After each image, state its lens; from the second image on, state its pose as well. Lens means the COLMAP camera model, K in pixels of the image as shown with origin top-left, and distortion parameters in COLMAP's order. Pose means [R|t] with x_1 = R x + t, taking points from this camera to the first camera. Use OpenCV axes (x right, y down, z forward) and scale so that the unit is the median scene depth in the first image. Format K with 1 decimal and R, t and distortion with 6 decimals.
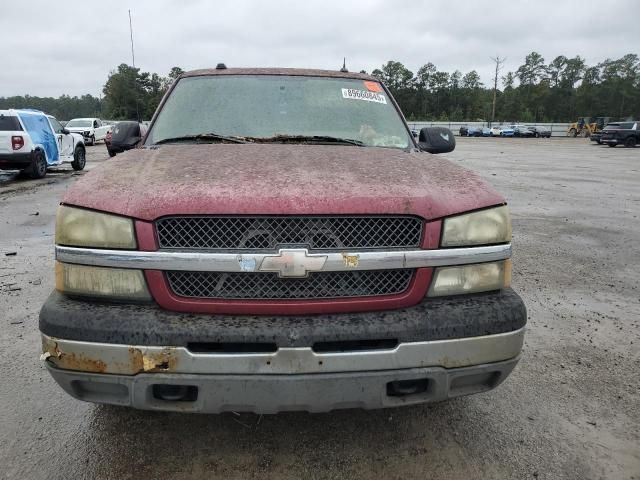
lens RADIAL K [[514.6, 0, 309.4], [0, 514.6, 240.0], [0, 0, 1]] dist [0.006503, -0.003001]
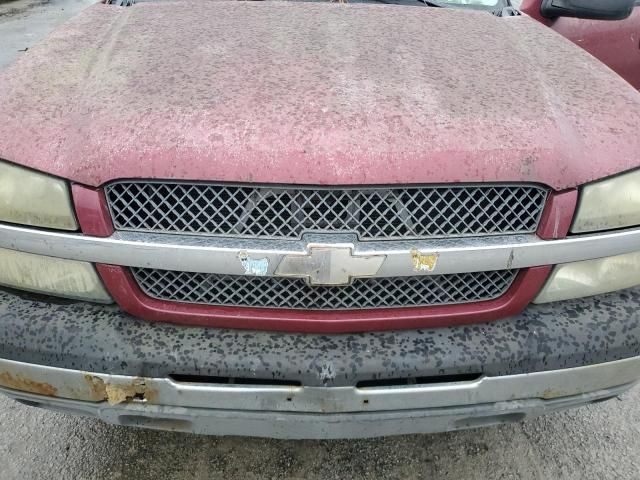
lens RADIAL K [[502.8, 0, 313.7], [0, 502.8, 238.5], [0, 0, 1]] dist [0.000837, 0.004977]
pose [[0.998869, 0.033954, -0.033295, -0.031662], [-0.020673, 0.940566, 0.338981, -0.183919], [0.042826, -0.337910, 0.940204, 0.437872]]
